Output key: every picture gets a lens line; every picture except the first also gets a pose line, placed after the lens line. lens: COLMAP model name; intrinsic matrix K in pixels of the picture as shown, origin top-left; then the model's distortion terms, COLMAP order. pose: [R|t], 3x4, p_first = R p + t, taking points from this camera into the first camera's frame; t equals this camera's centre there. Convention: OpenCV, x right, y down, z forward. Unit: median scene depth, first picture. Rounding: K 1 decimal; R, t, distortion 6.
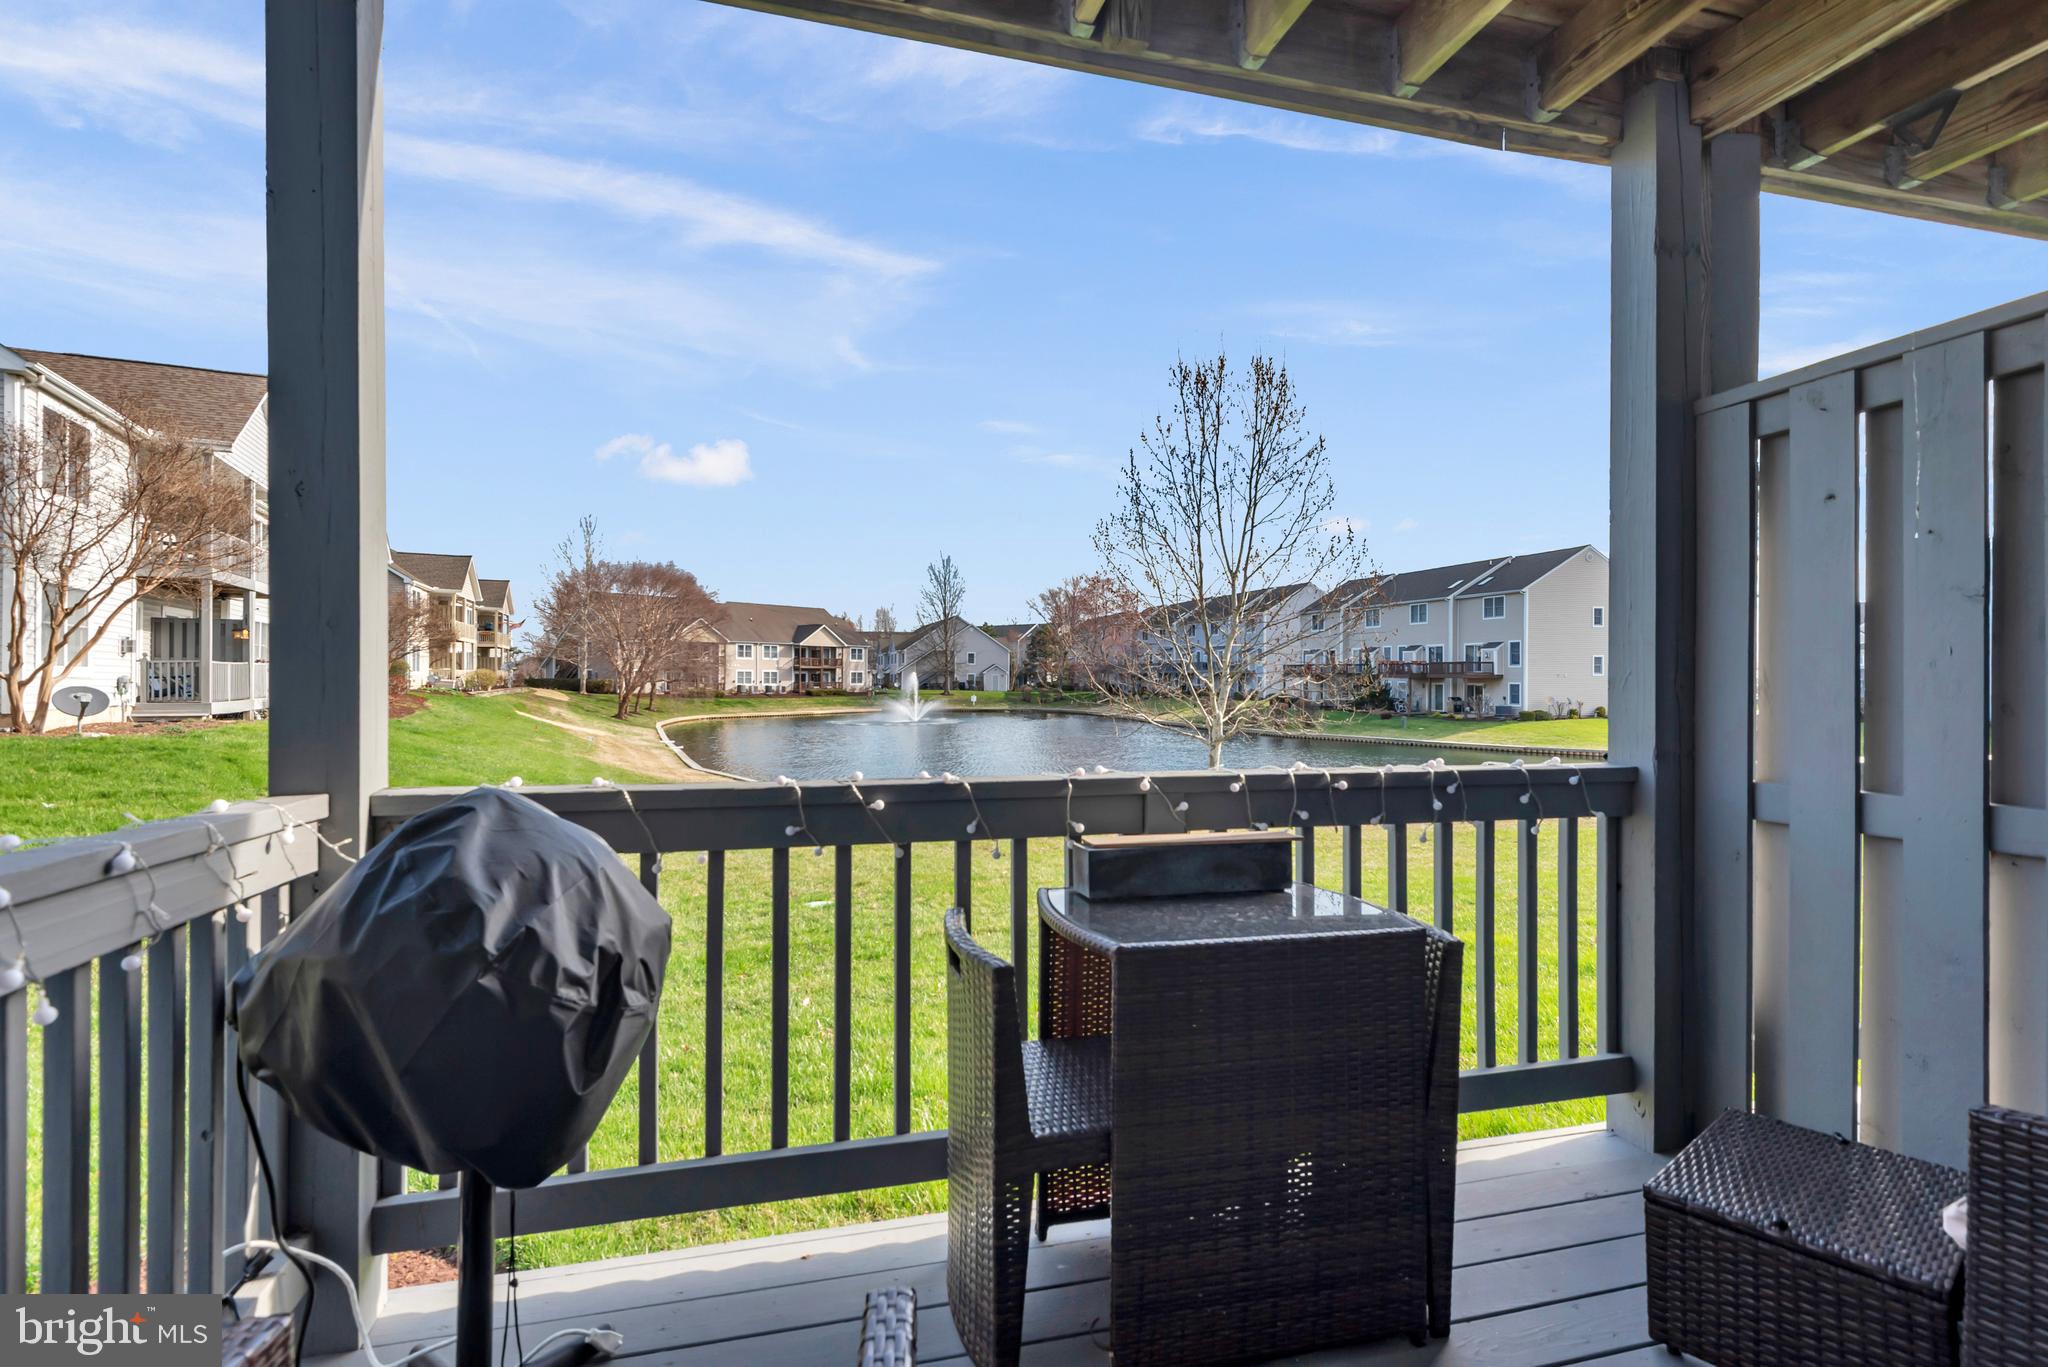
lens RADIAL K [[970.8, 0, 1029.2], [0, 970.8, 686.8], [0, 0, 1]] dist [0.005602, -0.003746]
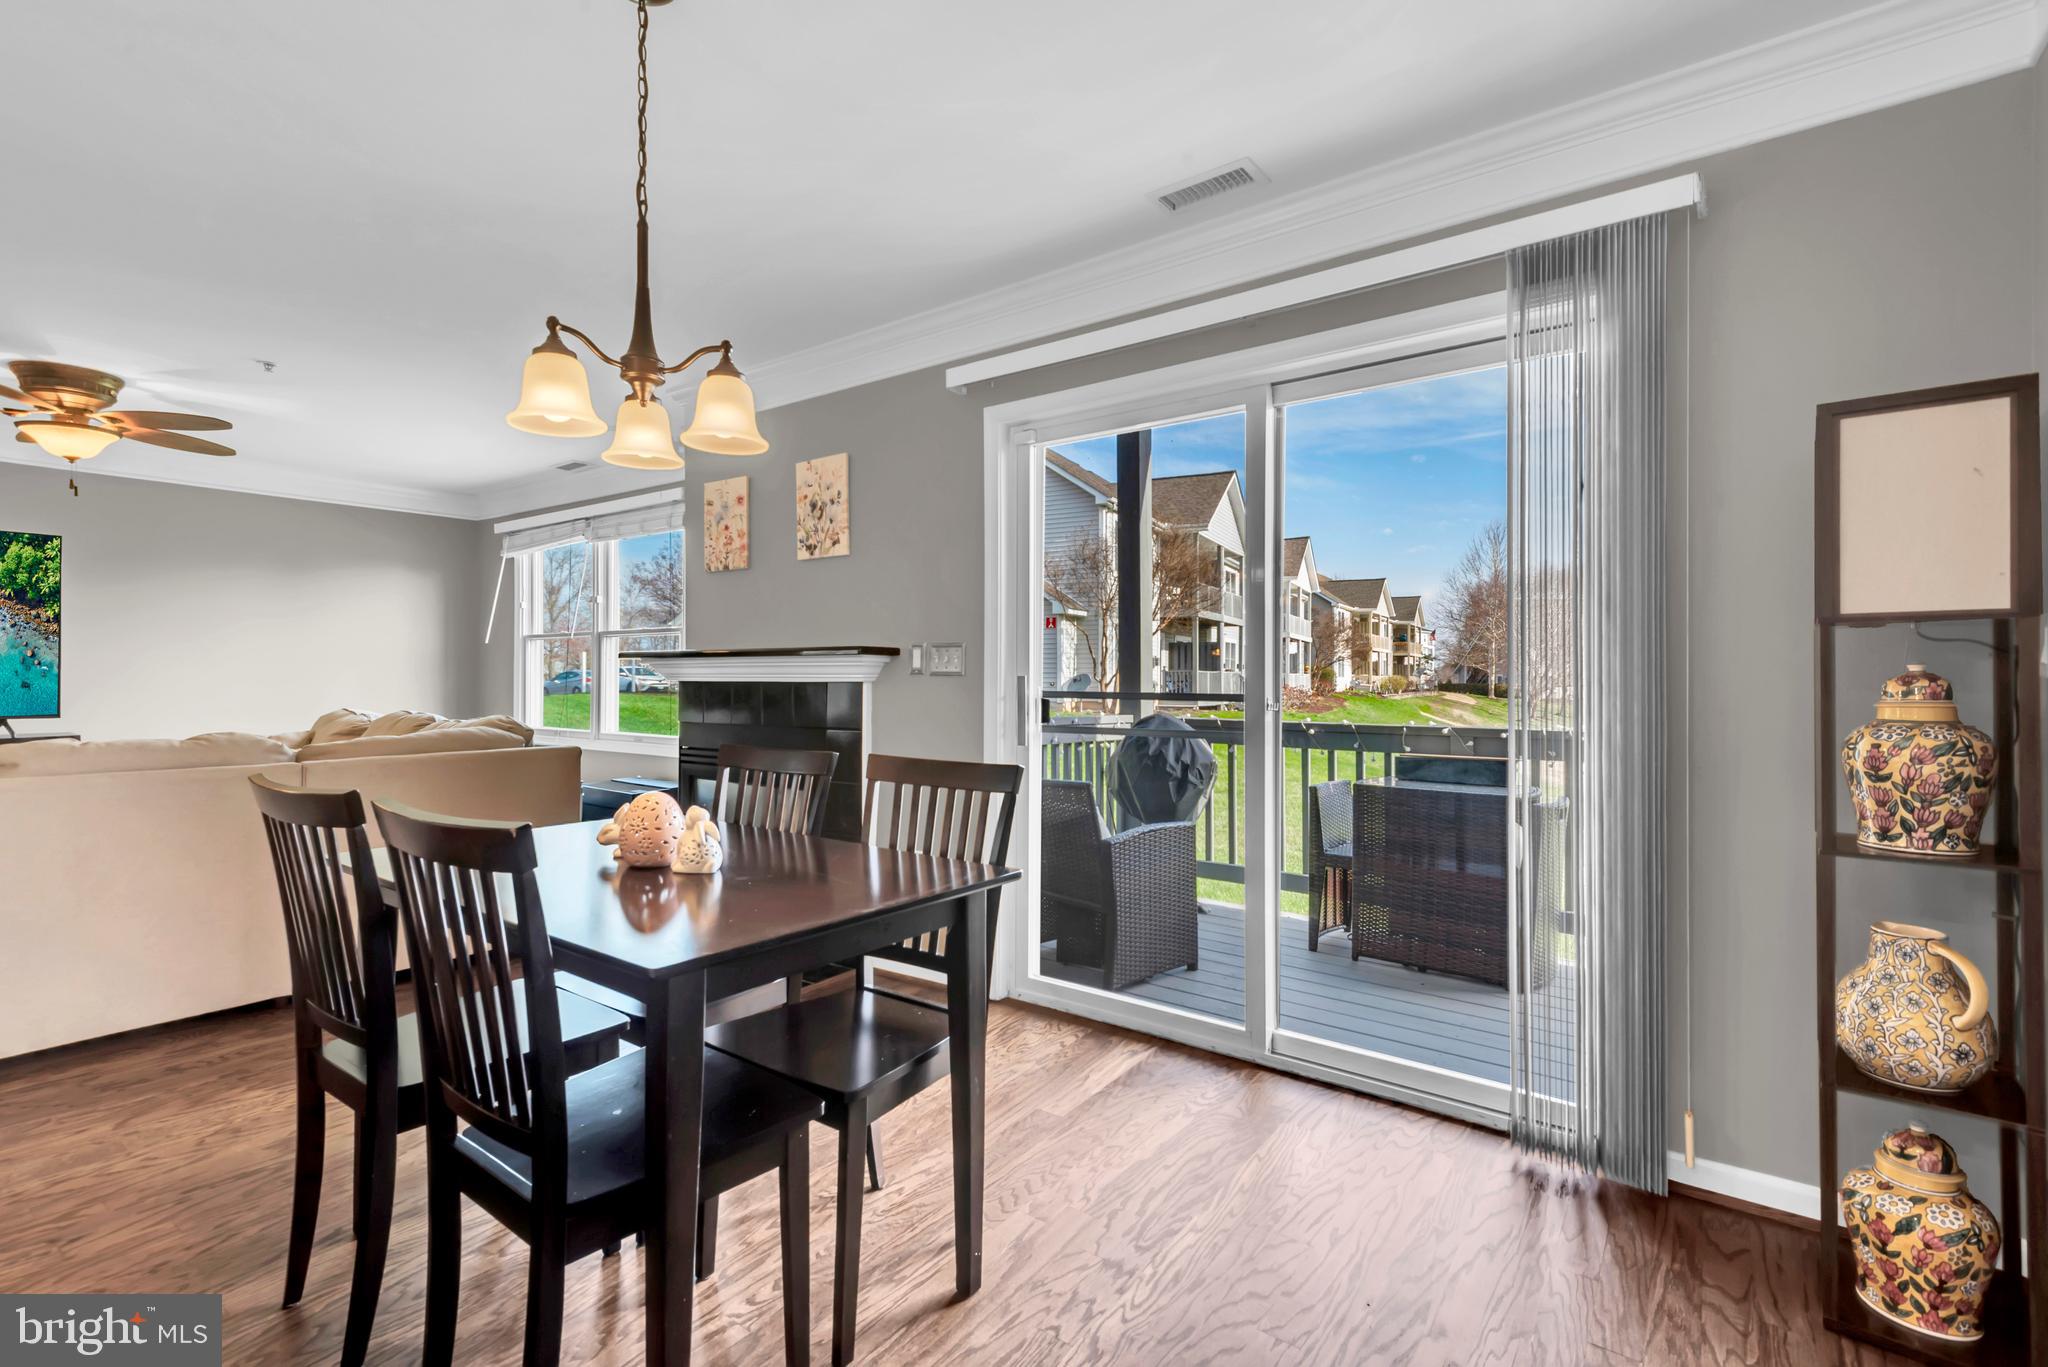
lens RADIAL K [[924.3, 0, 999.5], [0, 924.3, 674.2], [0, 0, 1]] dist [0.009719, -0.001874]
pose [[0.597616, -0.007784, -0.801745, 0.032264], [-0.007273, 0.999859, -0.015128, 0.000597], [0.801749, 0.014872, 0.597475, -0.025664]]
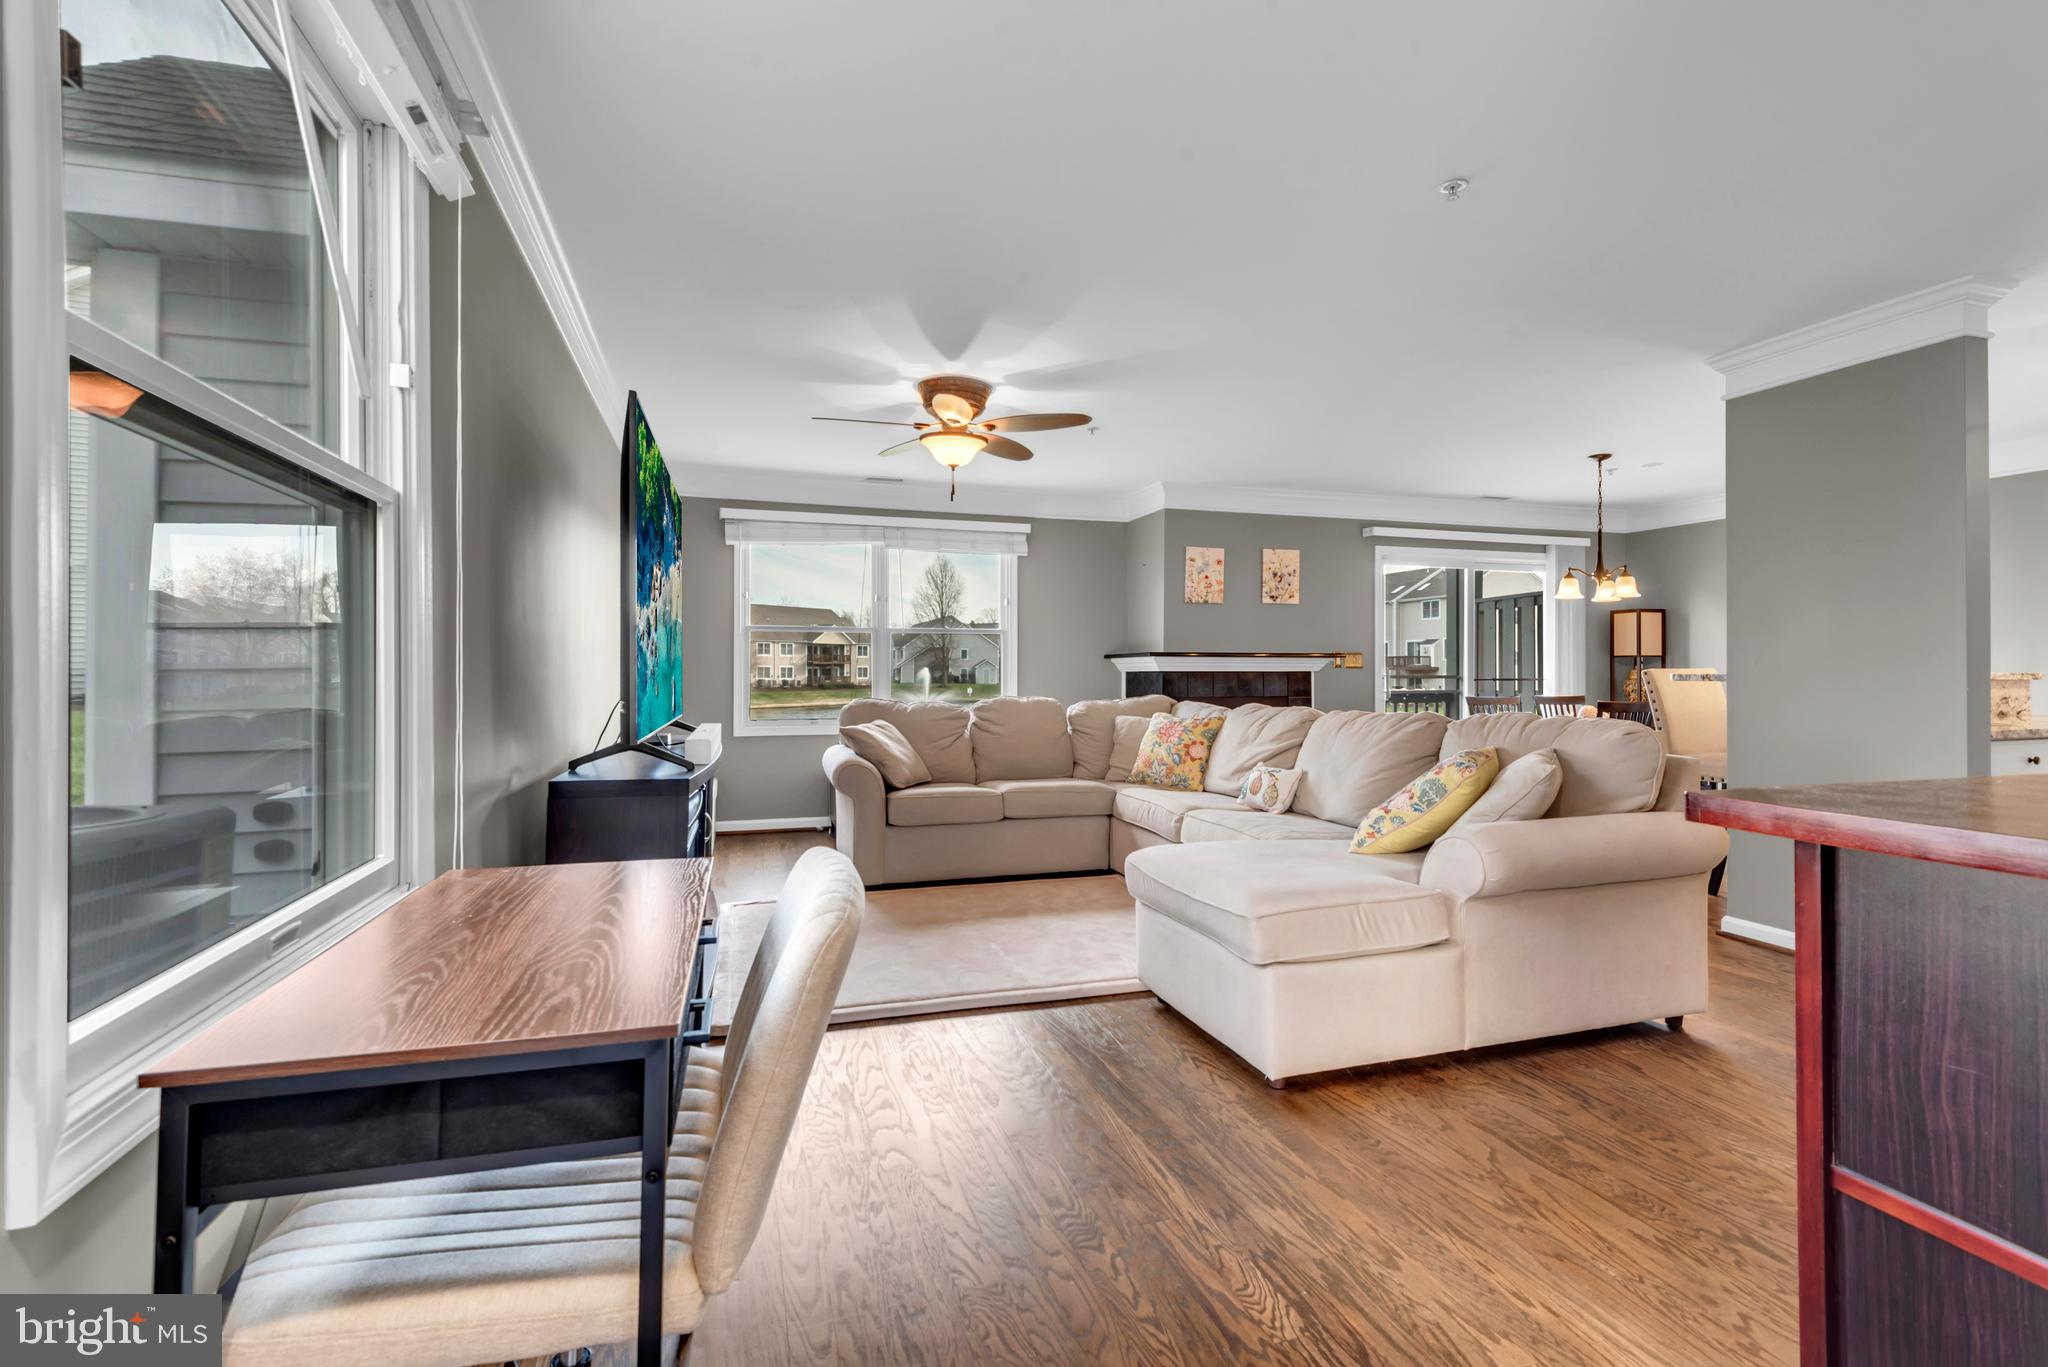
lens RADIAL K [[926.7, 0, 1011.6], [0, 926.7, 678.8], [0, 0, 1]] dist [0.018450, -0.005519]
pose [[0.999791, -0.003806, 0.020064, -0.043771], [0.003843, 0.999991, -0.001835, 0.001110], [-0.020056, 0.001912, 0.999797, -0.096497]]
